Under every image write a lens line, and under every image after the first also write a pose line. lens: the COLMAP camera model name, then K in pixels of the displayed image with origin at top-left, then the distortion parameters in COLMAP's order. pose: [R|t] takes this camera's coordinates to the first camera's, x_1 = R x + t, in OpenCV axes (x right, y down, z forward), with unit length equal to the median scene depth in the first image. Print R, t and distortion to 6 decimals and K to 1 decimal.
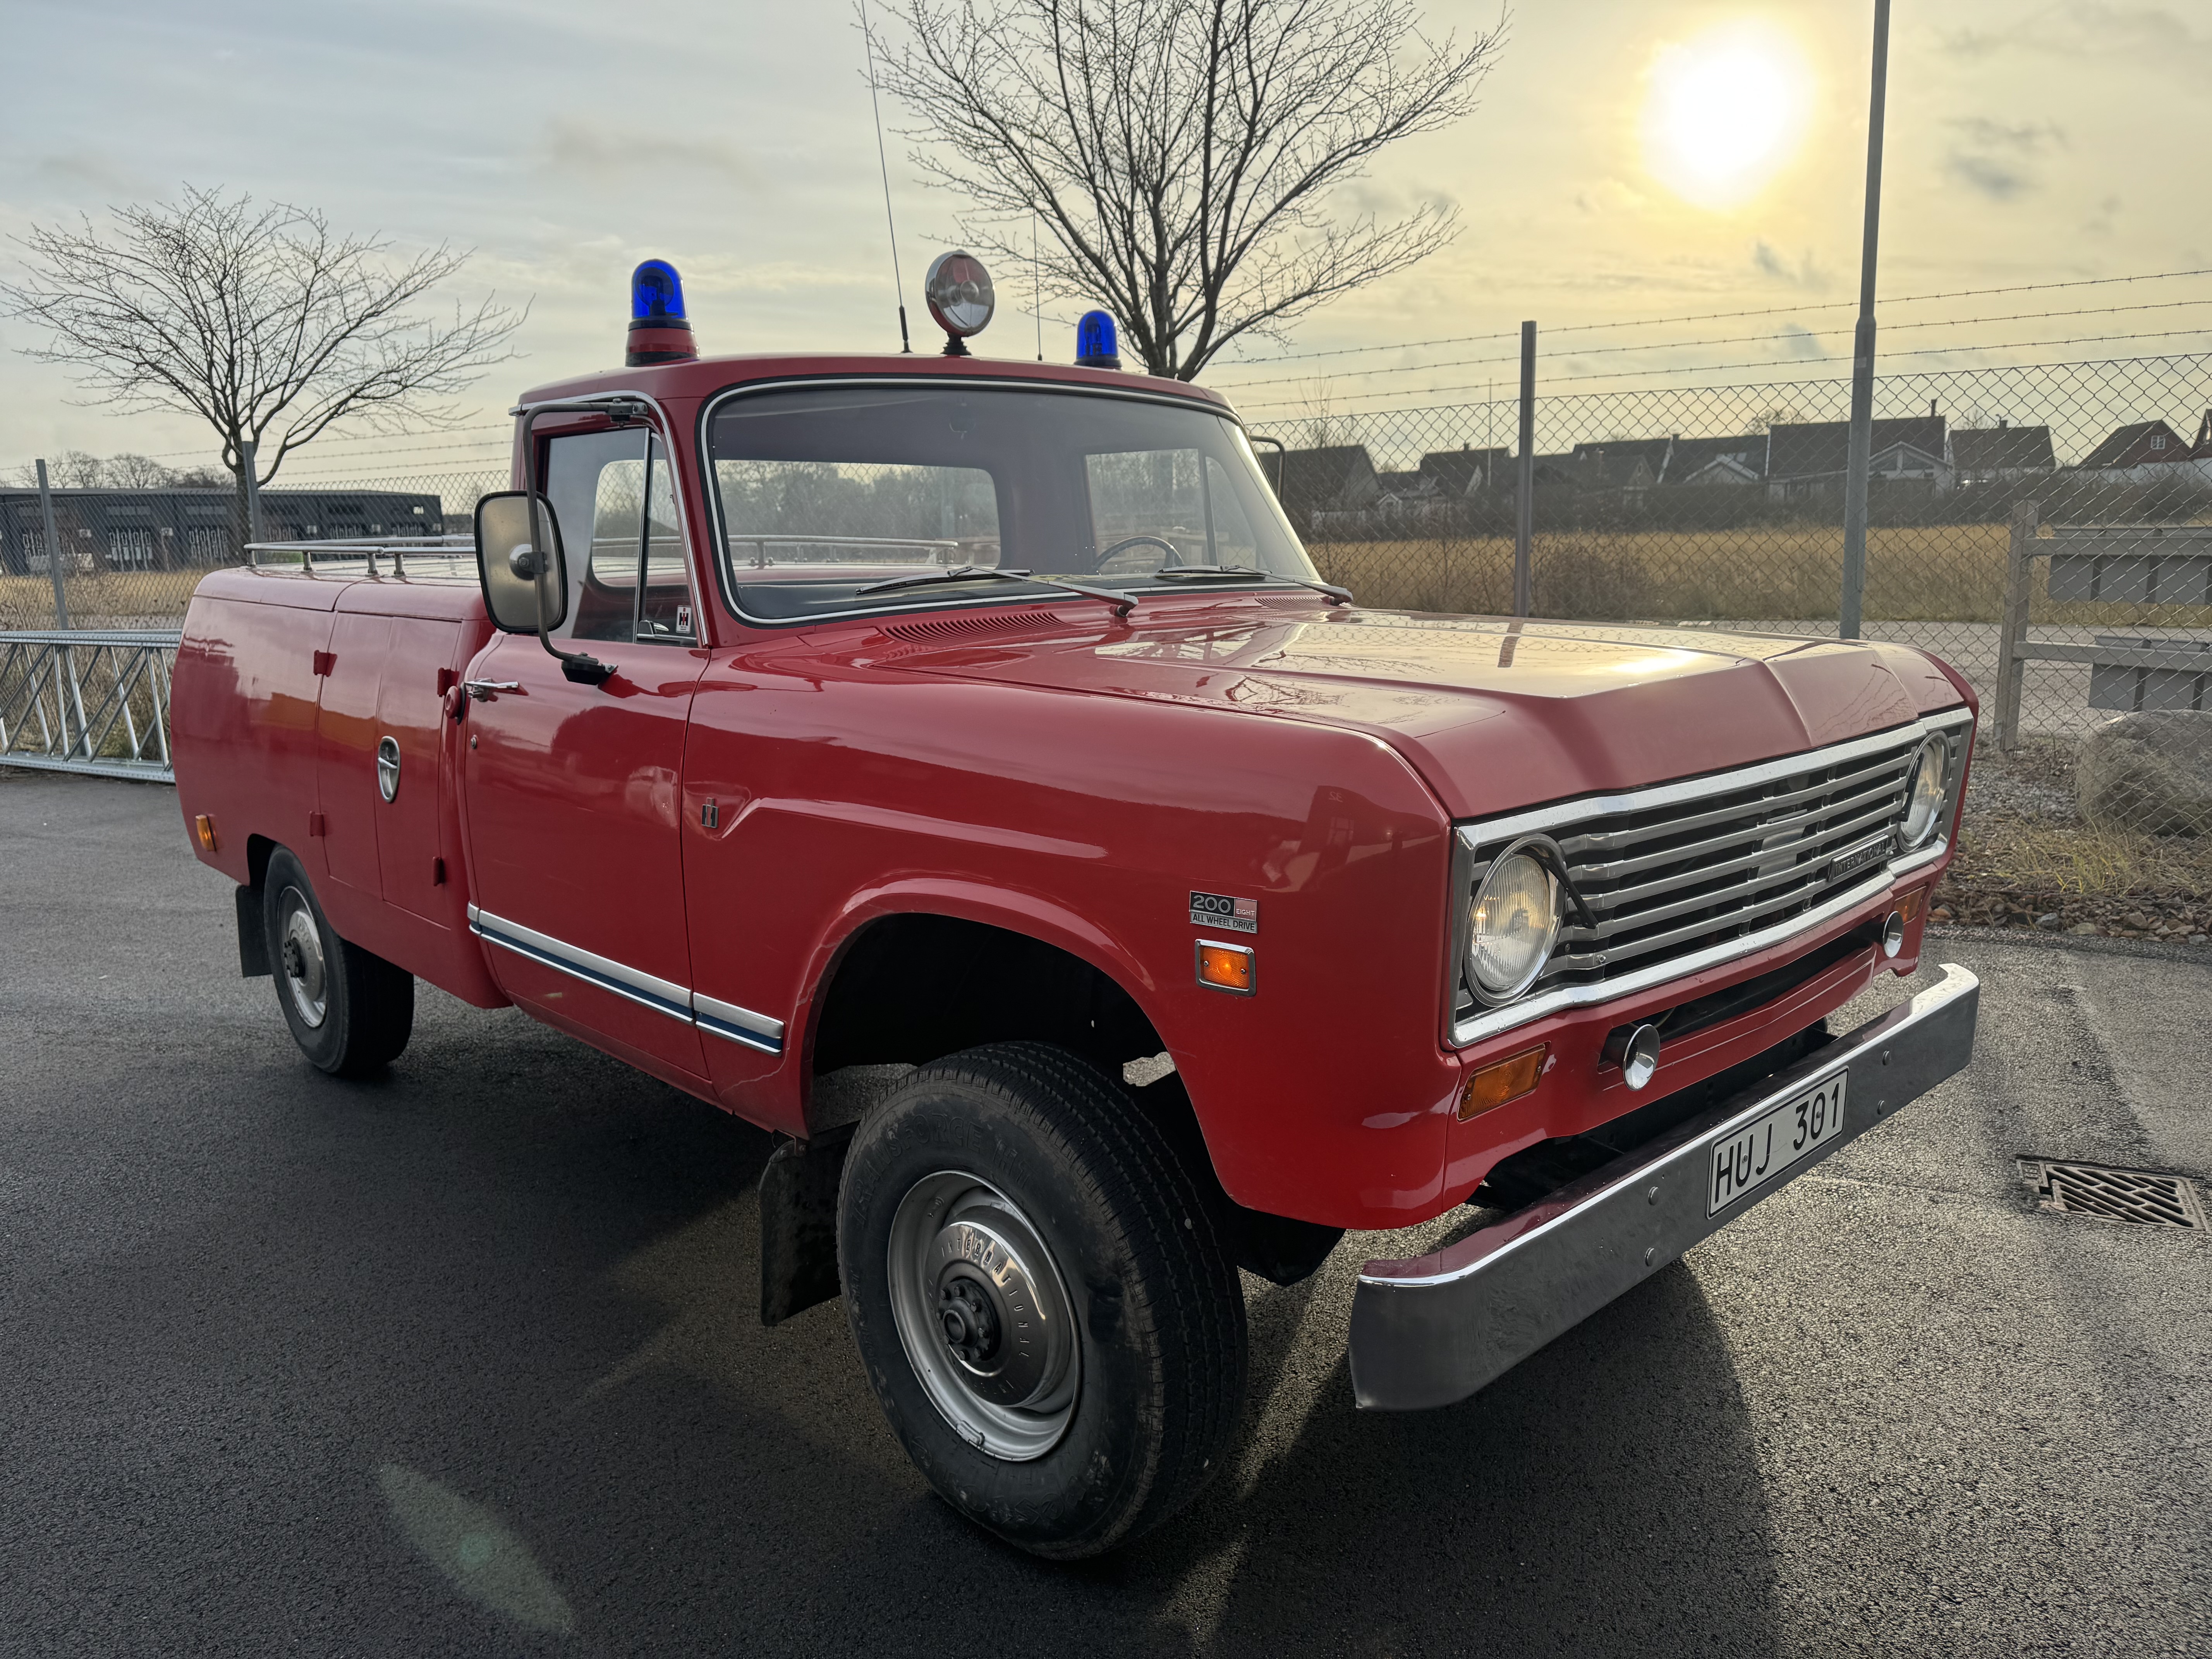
lens RADIAL K [[1717.0, 0, 1106.0], [0, 1717.0, 829.5], [0, 0, 1]] dist [-0.036541, -0.000902]
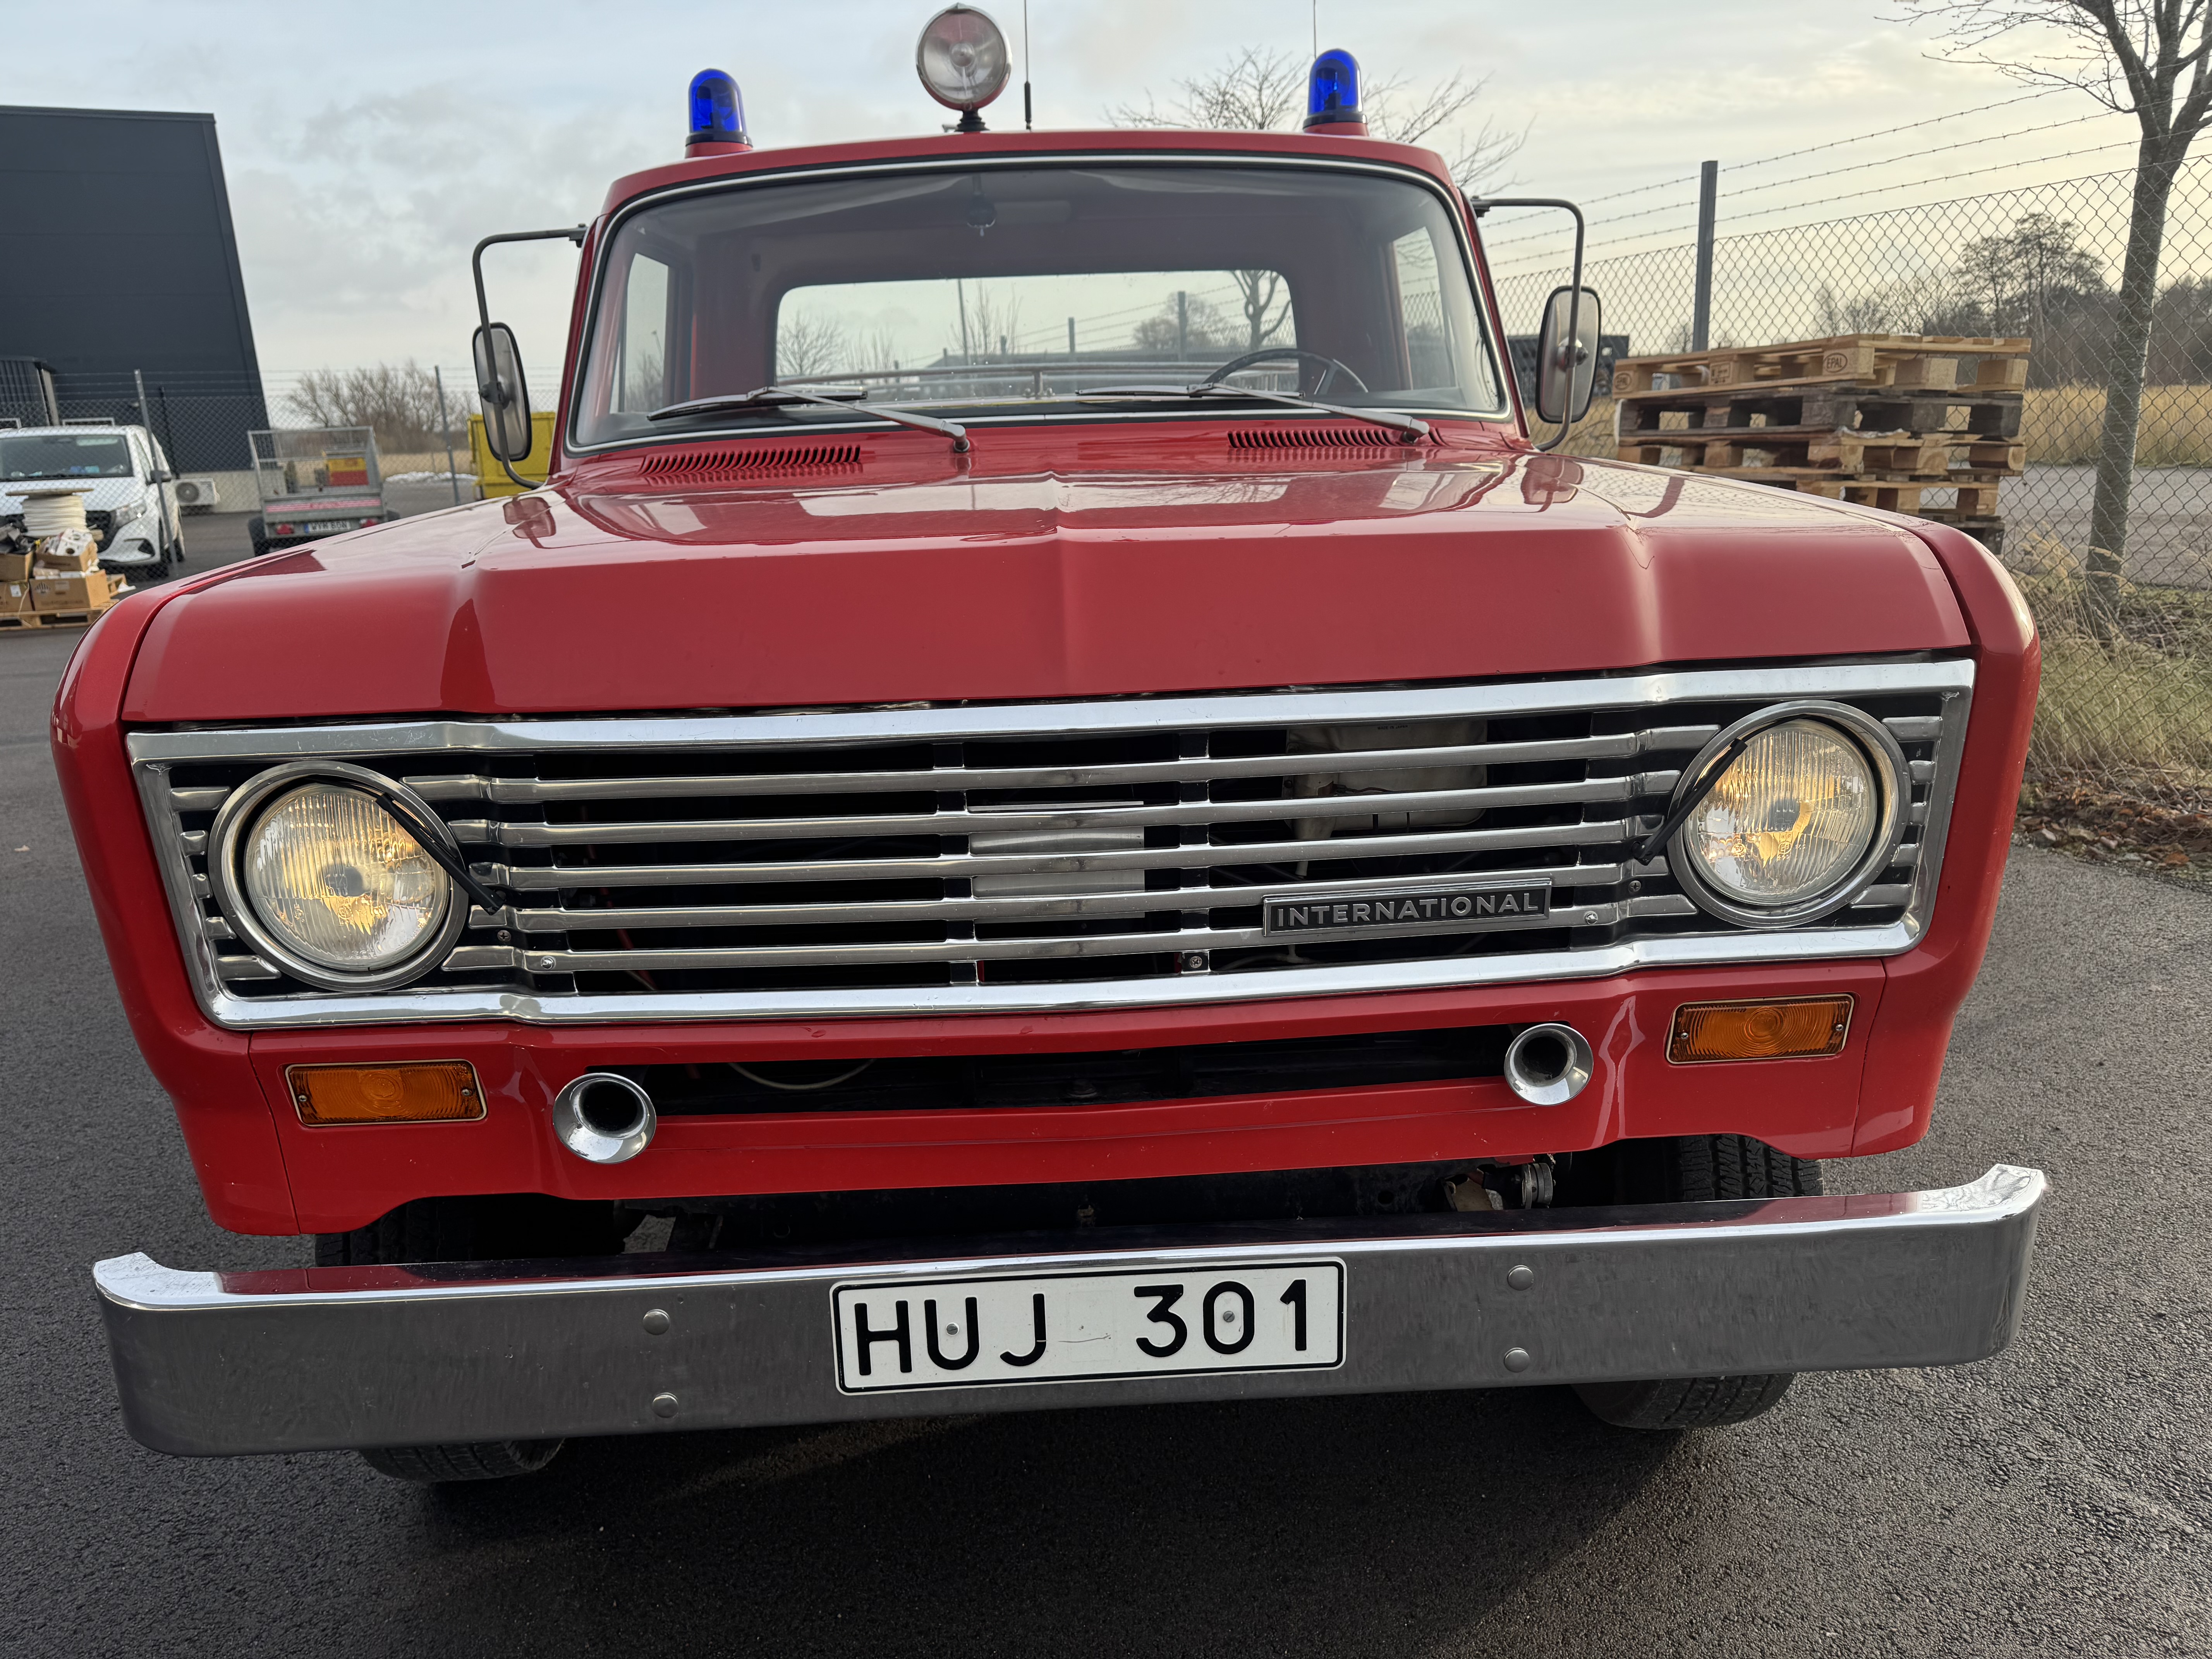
lens RADIAL K [[1717.0, 0, 1106.0], [0, 1717.0, 829.5], [0, 0, 1]] dist [-0.036541, -0.000902]
pose [[0.760332, 0.161358, -0.629173, 0.603307], [-0.101592, 0.986273, 0.130170, -0.059861], [0.641540, -0.035054, 0.766288, 0.427479]]
